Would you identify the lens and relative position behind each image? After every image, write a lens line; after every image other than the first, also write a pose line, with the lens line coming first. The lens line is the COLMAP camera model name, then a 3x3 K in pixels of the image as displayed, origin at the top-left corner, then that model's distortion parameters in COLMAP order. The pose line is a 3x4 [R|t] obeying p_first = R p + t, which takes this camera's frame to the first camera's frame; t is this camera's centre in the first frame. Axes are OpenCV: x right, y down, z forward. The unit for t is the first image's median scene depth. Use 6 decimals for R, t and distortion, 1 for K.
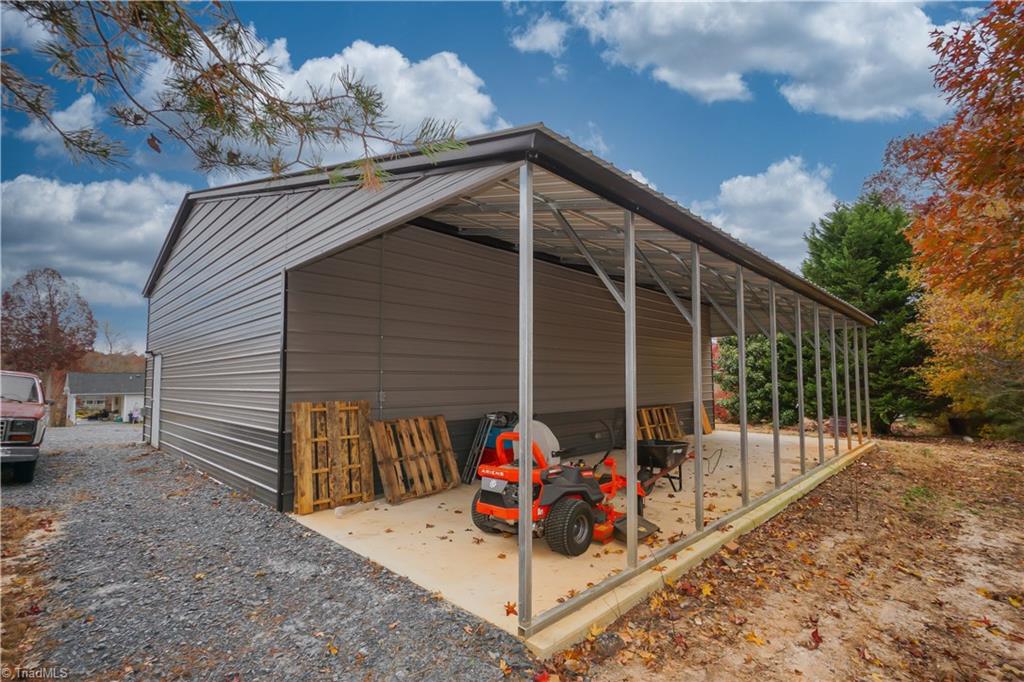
lens RADIAL K [[474.1, 0, 507.2], [0, 474.1, 353.1], [0, 0, 1]] dist [-0.000713, 0.000312]
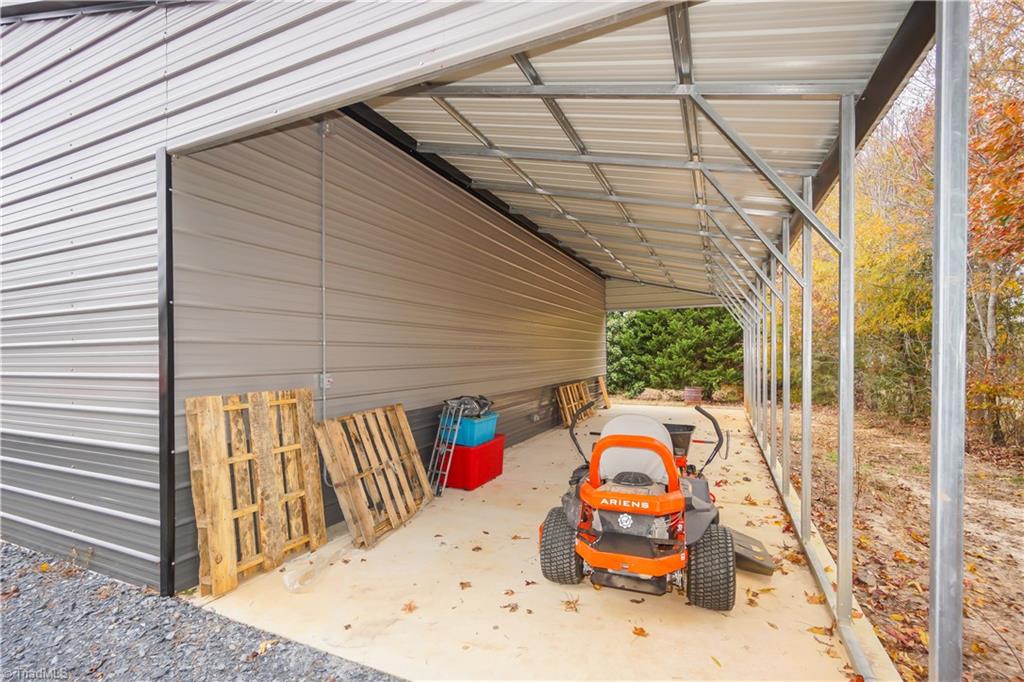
lens RADIAL K [[474.1, 0, 507.2], [0, 474.1, 353.1], [0, 0, 1]] dist [-0.000713, 0.000312]
pose [[0.941009, -0.002397, 0.338374, -0.283259], [-0.015446, 0.998628, 0.050028, 0.019195], [-0.338030, -0.052303, 0.939681, 0.349722]]
